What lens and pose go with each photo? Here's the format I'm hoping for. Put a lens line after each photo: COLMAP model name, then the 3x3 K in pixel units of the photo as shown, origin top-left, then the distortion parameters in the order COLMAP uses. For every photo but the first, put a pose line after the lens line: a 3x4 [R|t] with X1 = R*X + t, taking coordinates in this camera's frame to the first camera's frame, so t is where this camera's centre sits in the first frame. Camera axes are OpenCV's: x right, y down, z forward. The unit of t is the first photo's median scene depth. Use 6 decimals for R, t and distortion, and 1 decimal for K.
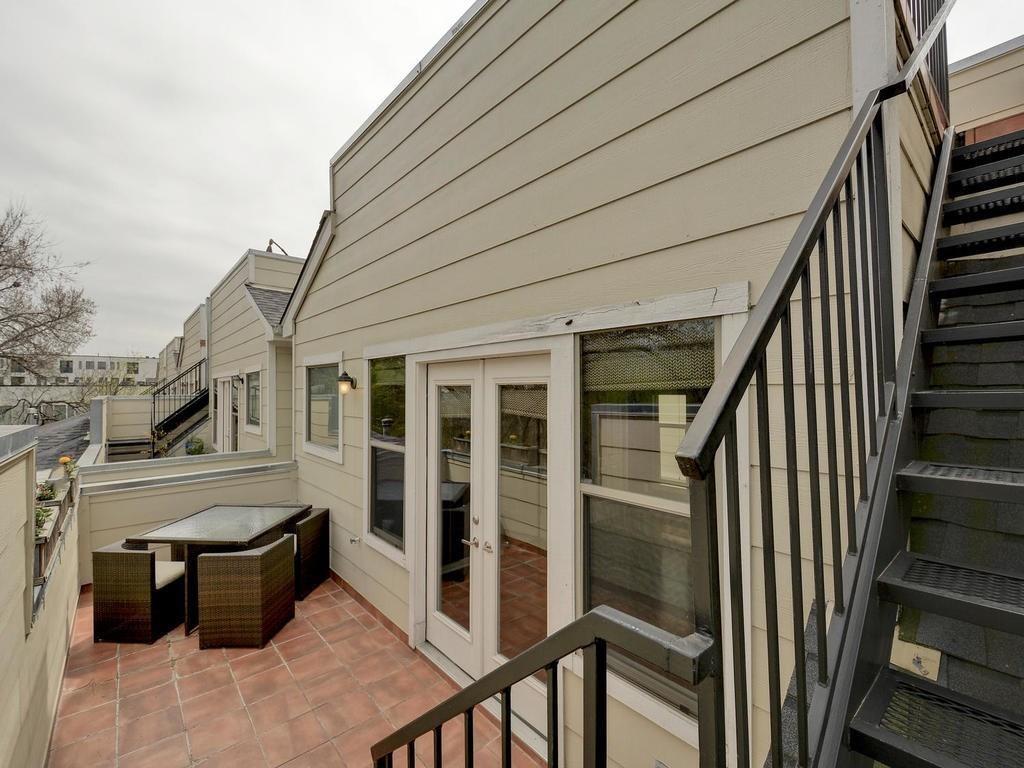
lens RADIAL K [[418.1, 0, 512.0], [0, 418.1, 384.0], [0, 0, 1]] dist [0.018662, -0.019148]
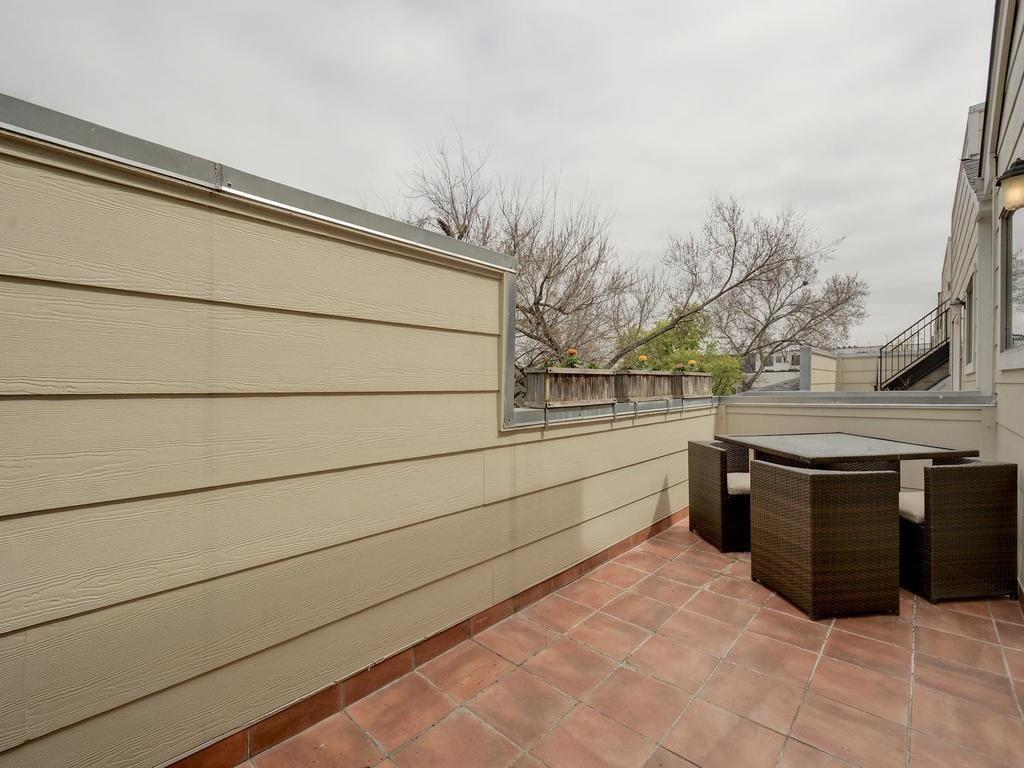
lens RADIAL K [[446.0, 0, 516.9], [0, 446.0, 389.0], [0, 0, 1]] dist [0.008963, -0.024222]
pose [[0.089567, 0.012164, -0.995907, 0.031798], [0.025297, 0.999575, 0.014484, 0.240370], [0.995659, -0.026491, 0.089221, 0.466960]]
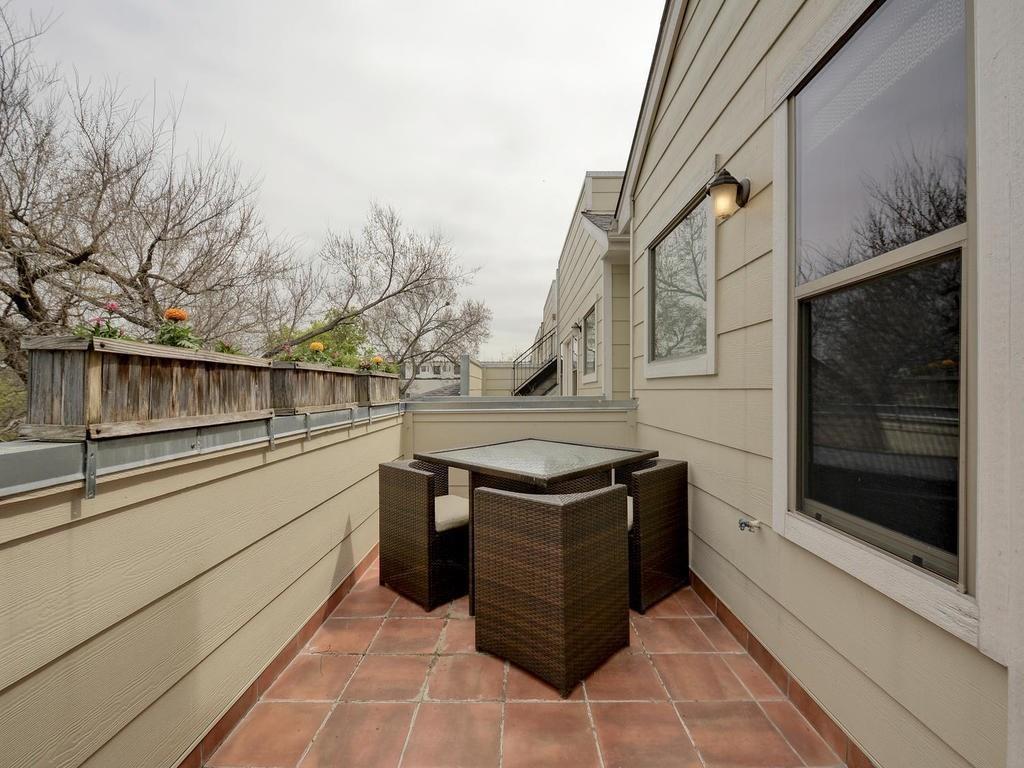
lens RADIAL K [[446.0, 0, 516.9], [0, 446.0, 389.0], [0, 0, 1]] dist [0.008963, -0.024222]
pose [[0.735975, 0.001797, -0.677006, -0.269631], [0.011329, 0.999824, 0.014969, 0.248723], [0.676913, -0.018687, 0.735825, 0.551787]]
